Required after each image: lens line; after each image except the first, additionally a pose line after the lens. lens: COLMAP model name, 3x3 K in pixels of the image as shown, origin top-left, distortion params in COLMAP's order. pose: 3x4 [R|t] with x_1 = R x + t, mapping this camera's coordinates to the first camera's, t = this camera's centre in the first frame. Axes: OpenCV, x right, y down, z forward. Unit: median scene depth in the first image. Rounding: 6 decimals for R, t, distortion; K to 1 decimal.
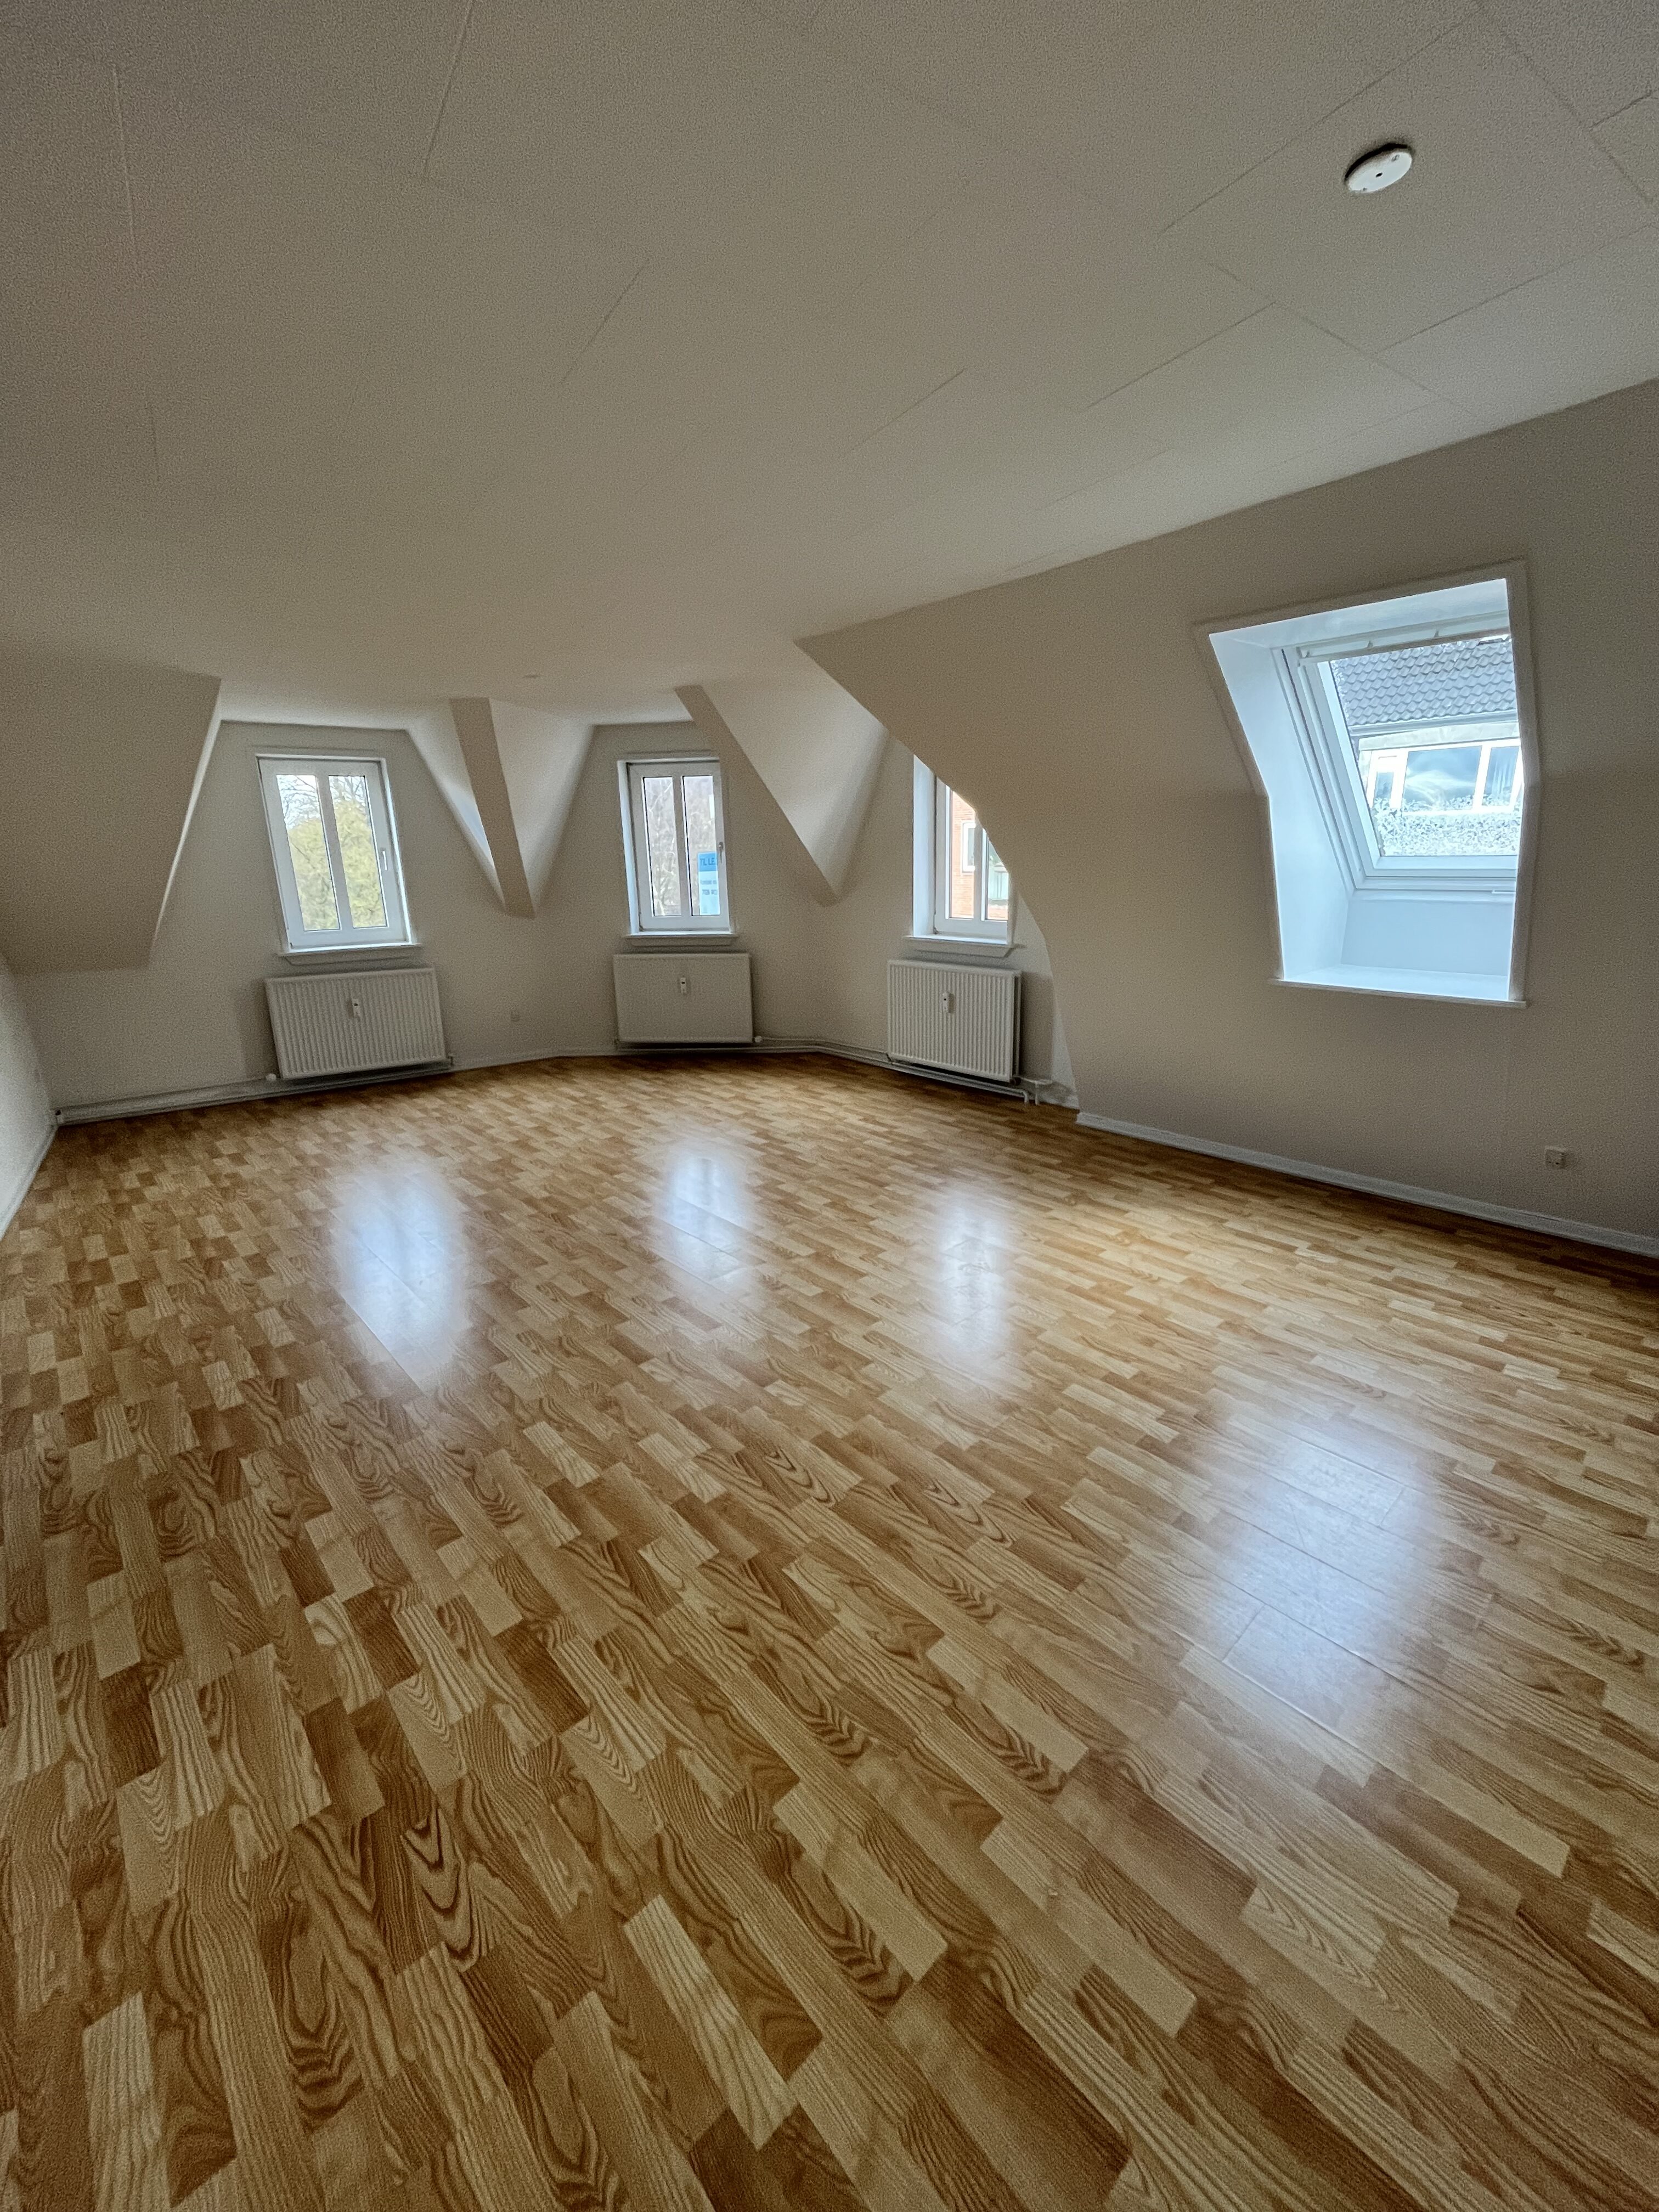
lens RADIAL K [[892.4, 0, 830.8], [0, 892.4, 1097.5], [0, 0, 1]] dist [-0.005284, 0.000123]
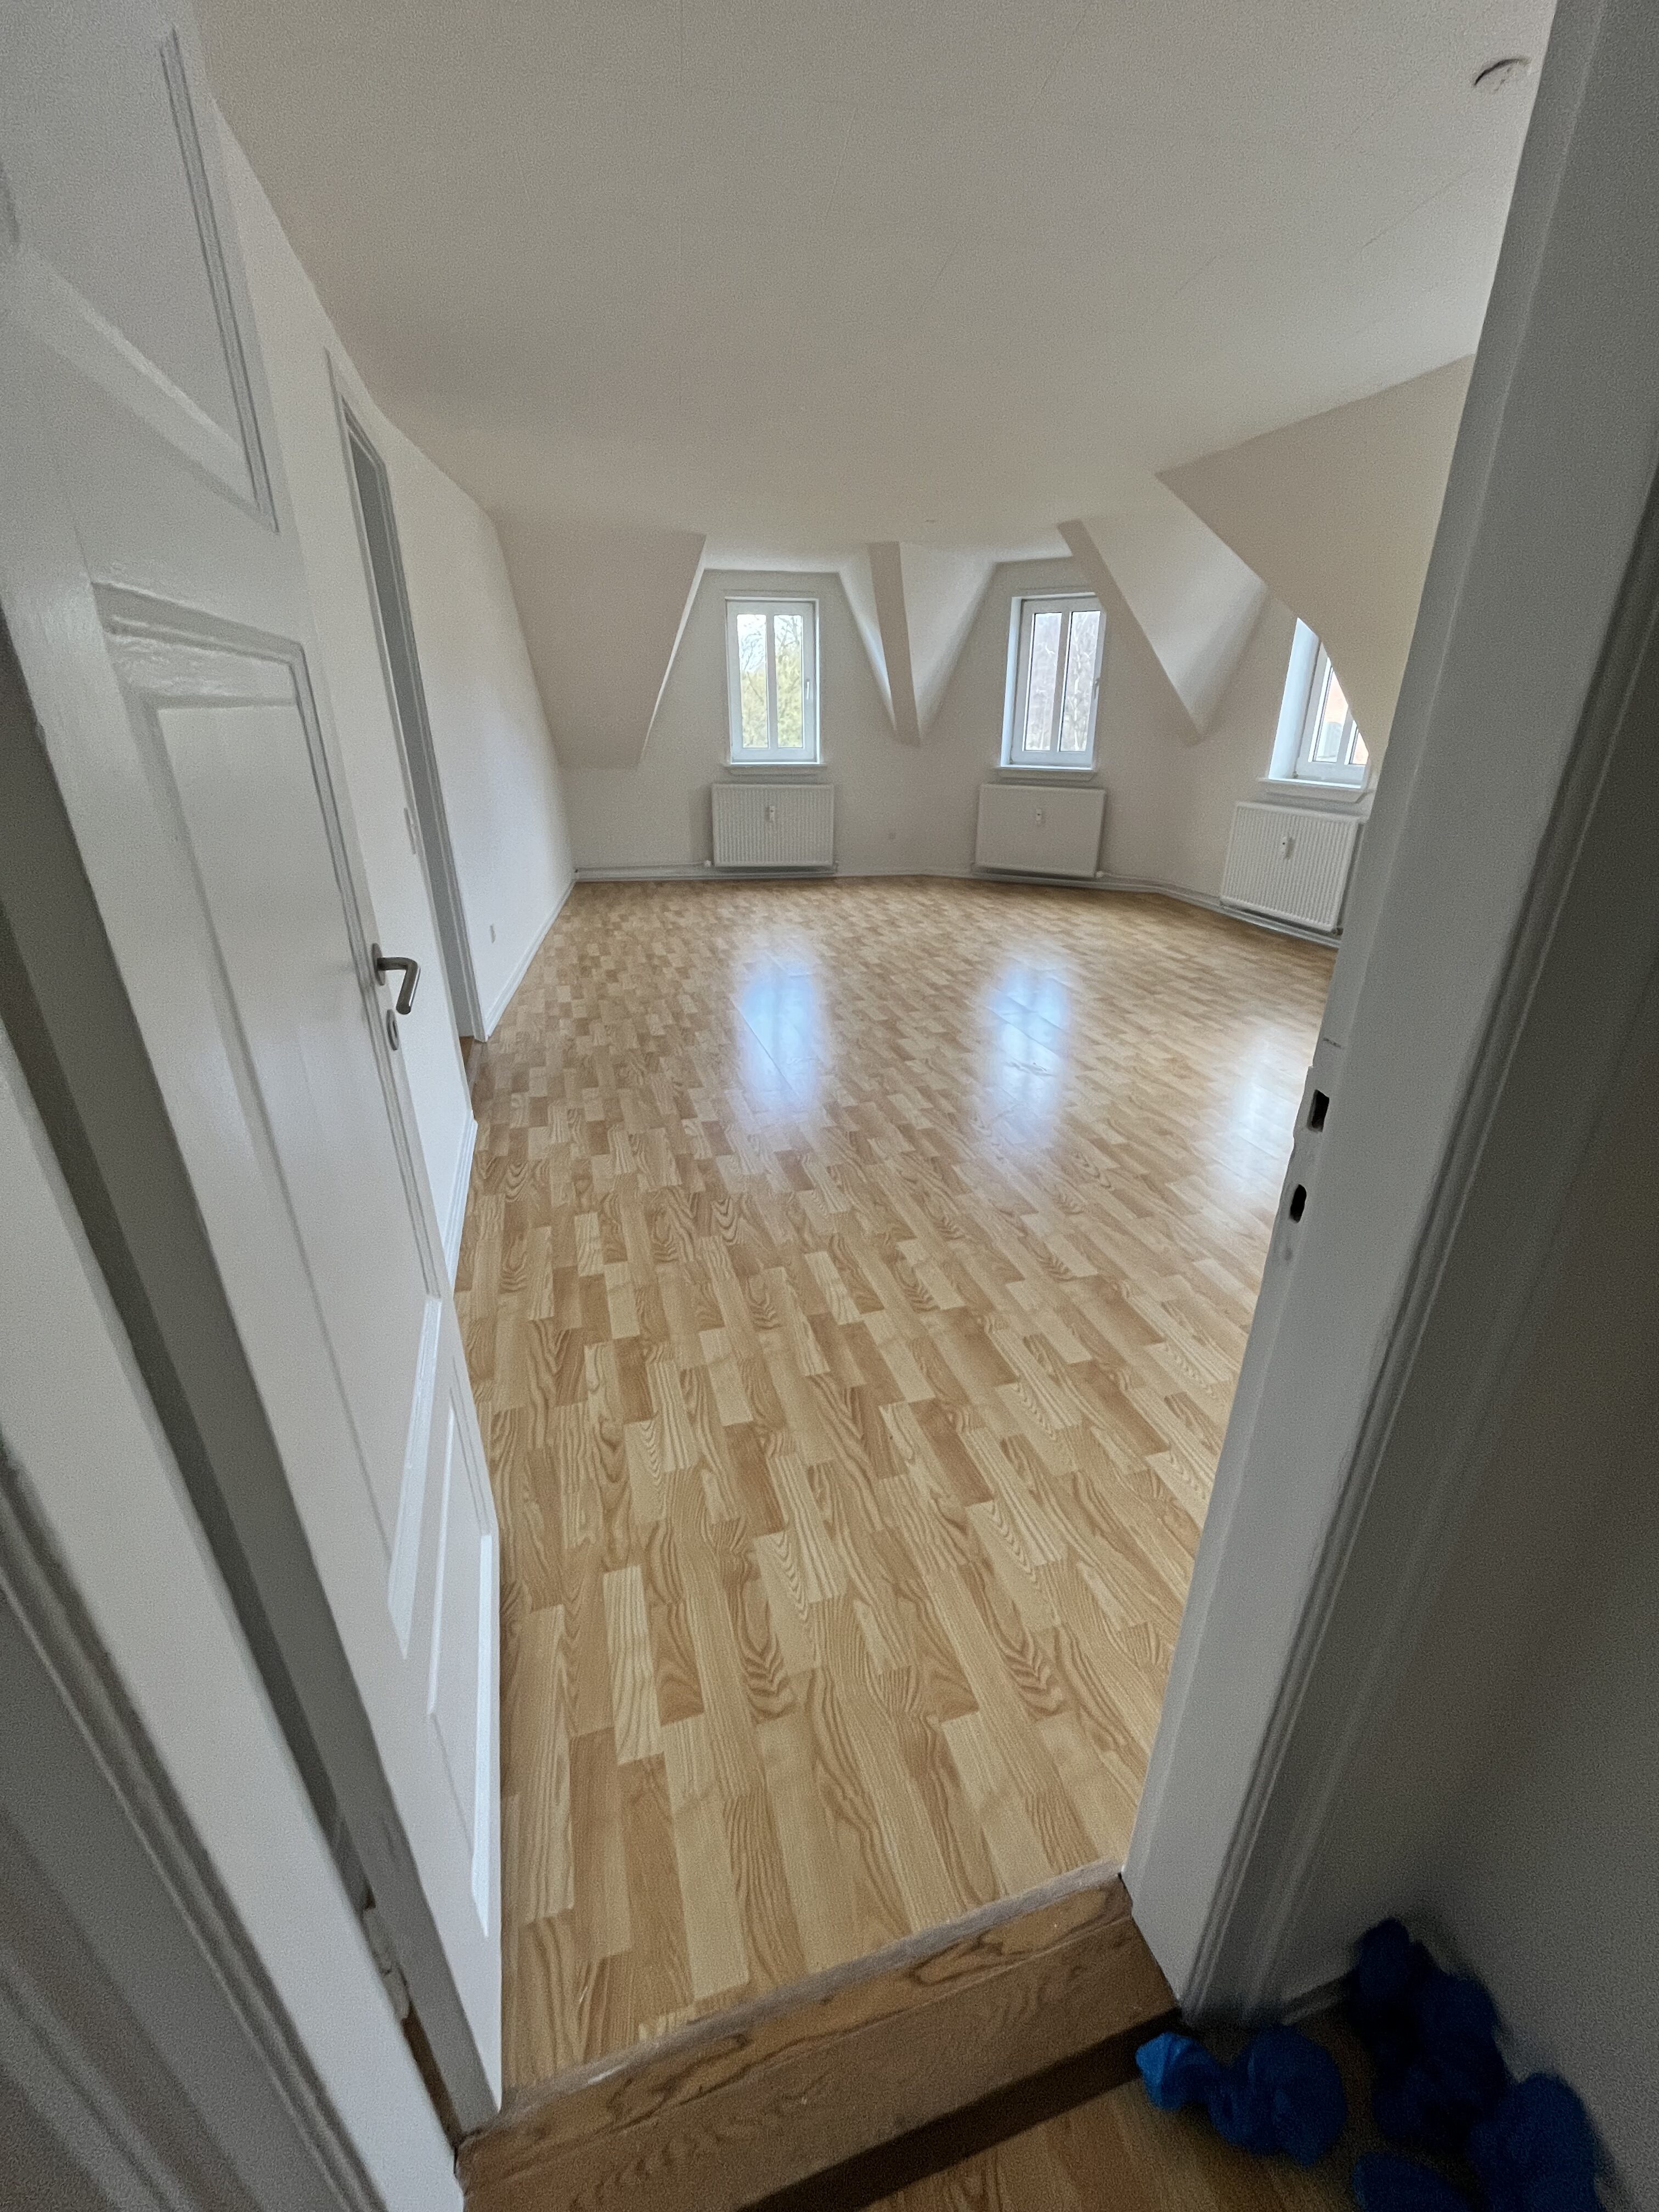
lens RADIAL K [[892.4, 0, 831.7], [0, 892.4, 1098.3], [0, 0, 1]] dist [-0.005284, 0.000123]
pose [[0.901733, 0.194154, -0.386240, 0.168086], [-0.134948, 0.975244, 0.175178, 0.093978], [0.410690, -0.105842, 0.905611, -0.226597]]
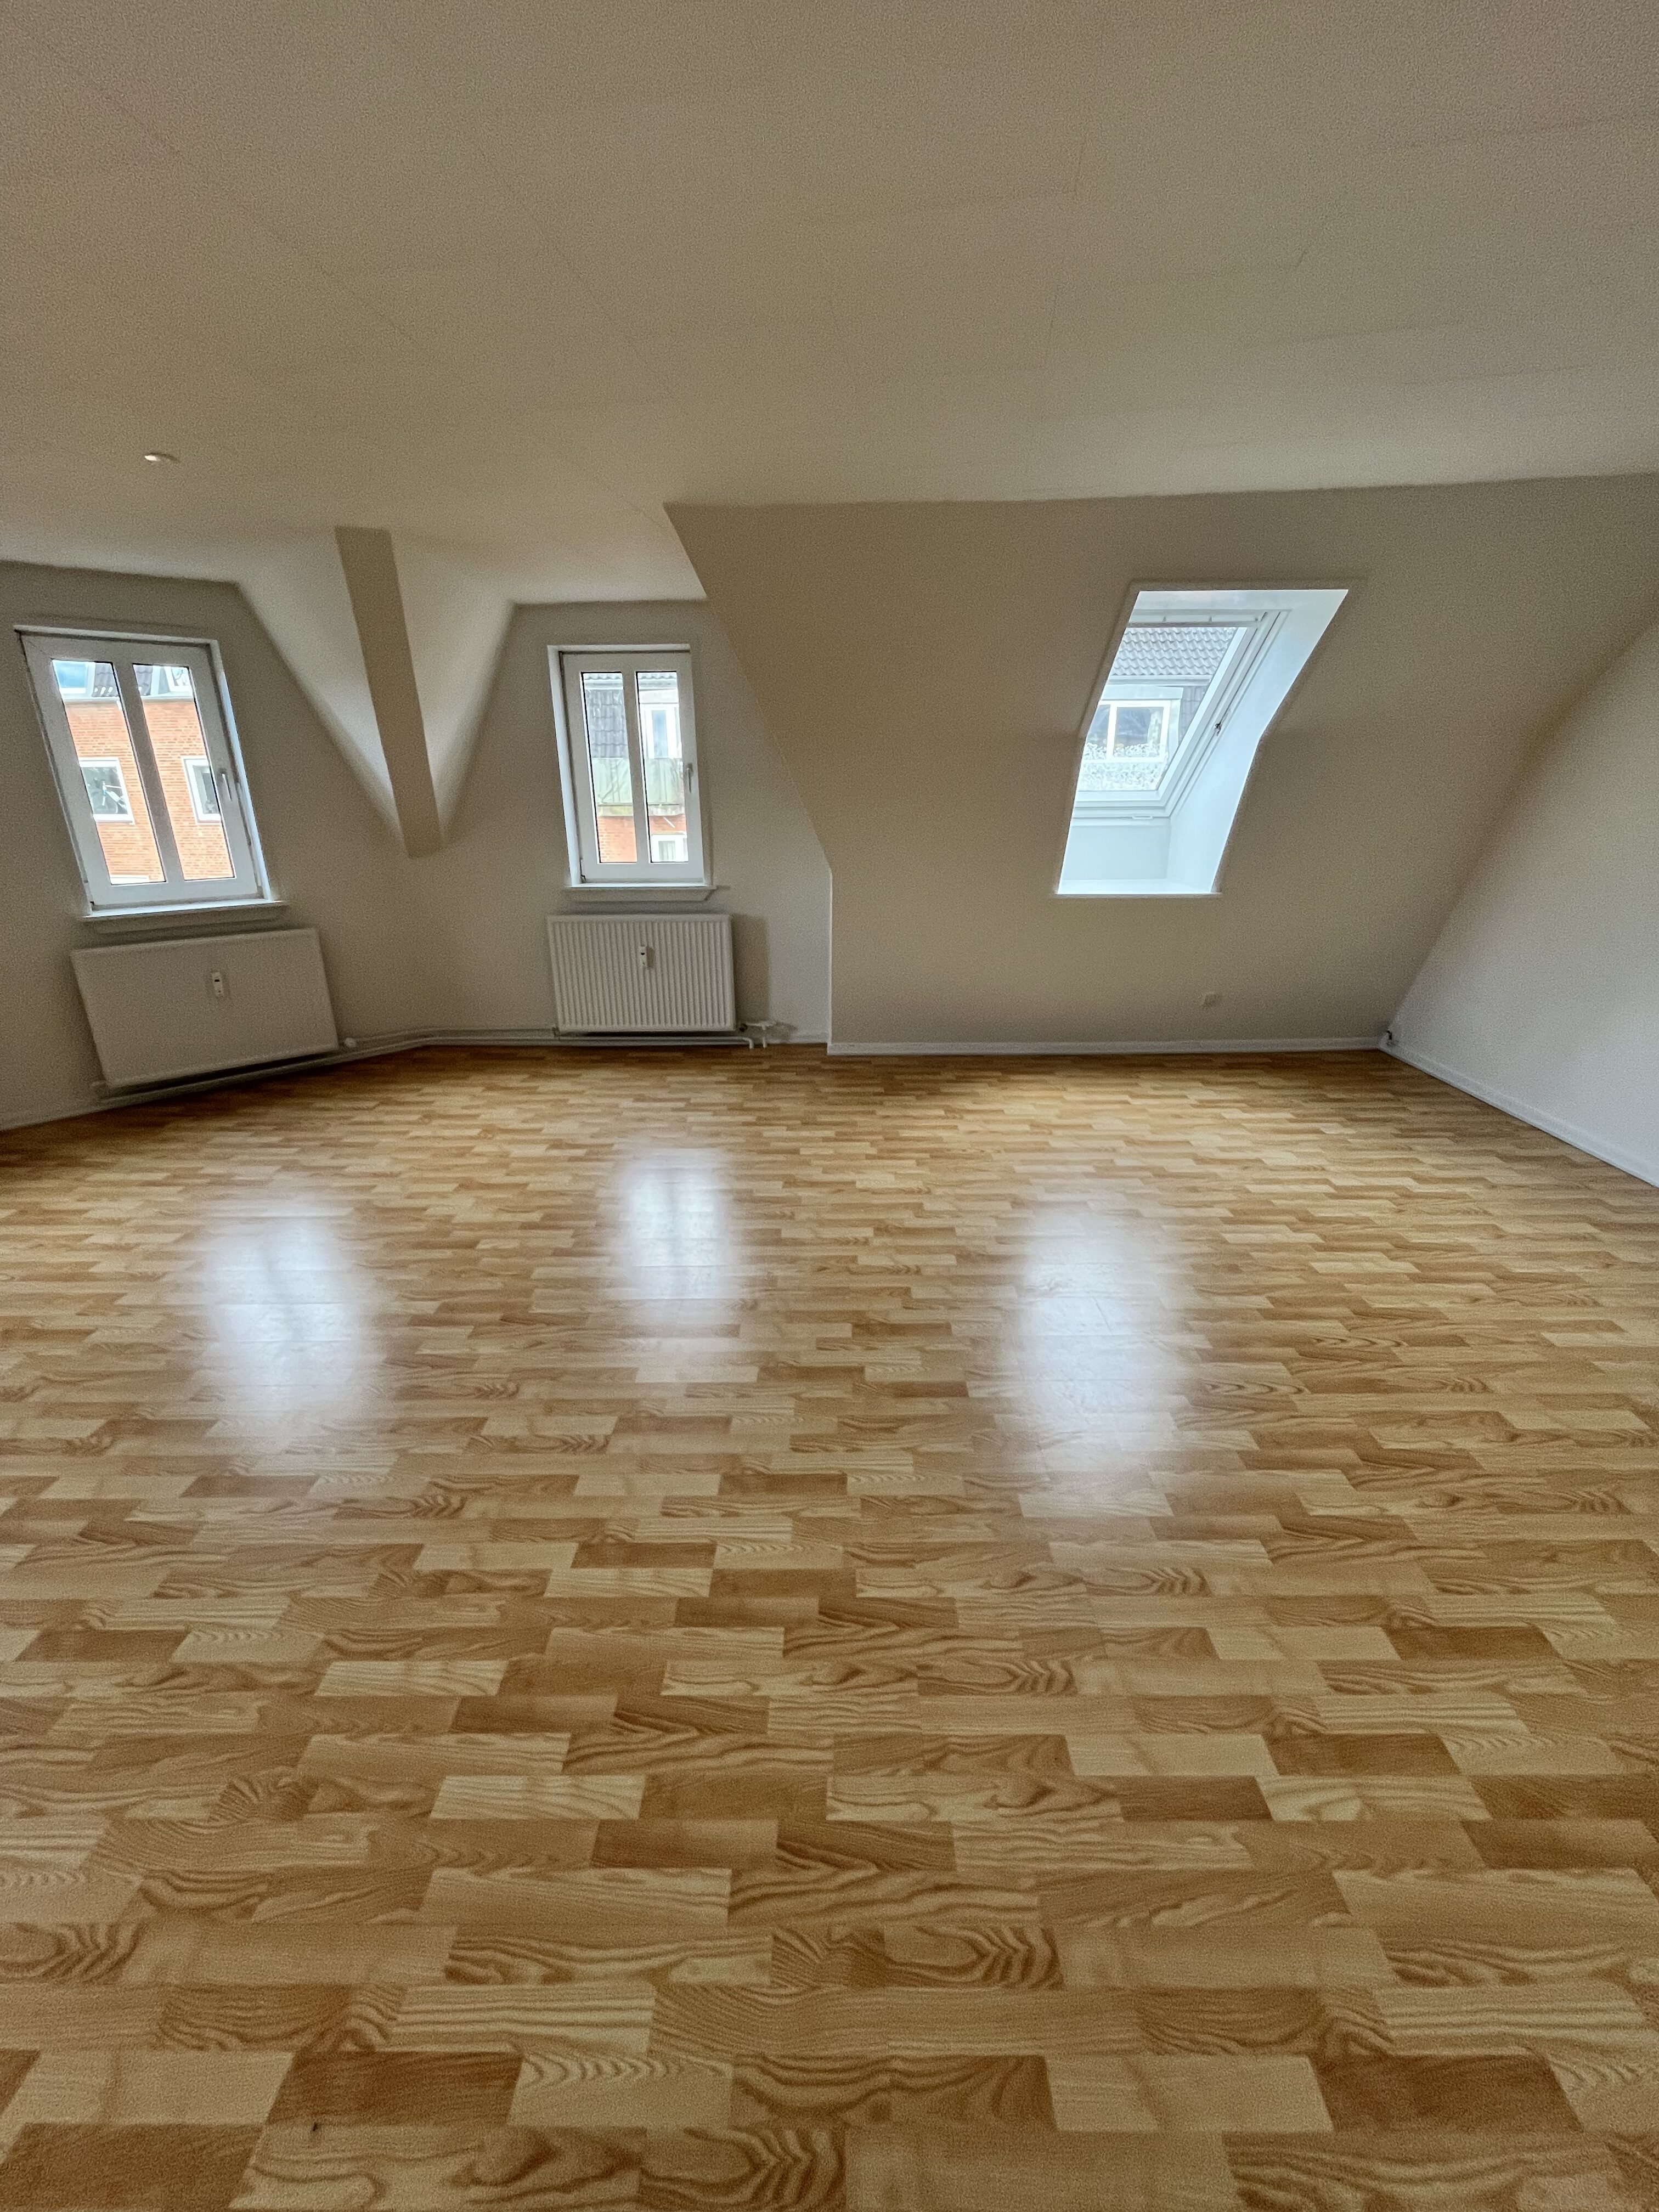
lens RADIAL K [[892.4, 0, 825.9], [0, 892.4, 1098.9], [0, 0, 1]] dist [-0.005284, 0.000123]
pose [[0.683654, -0.227907, 0.693307, -0.600517], [0.189819, 0.972822, 0.132615, -0.077963], [-0.704689, 0.040940, 0.708335, 0.359623]]
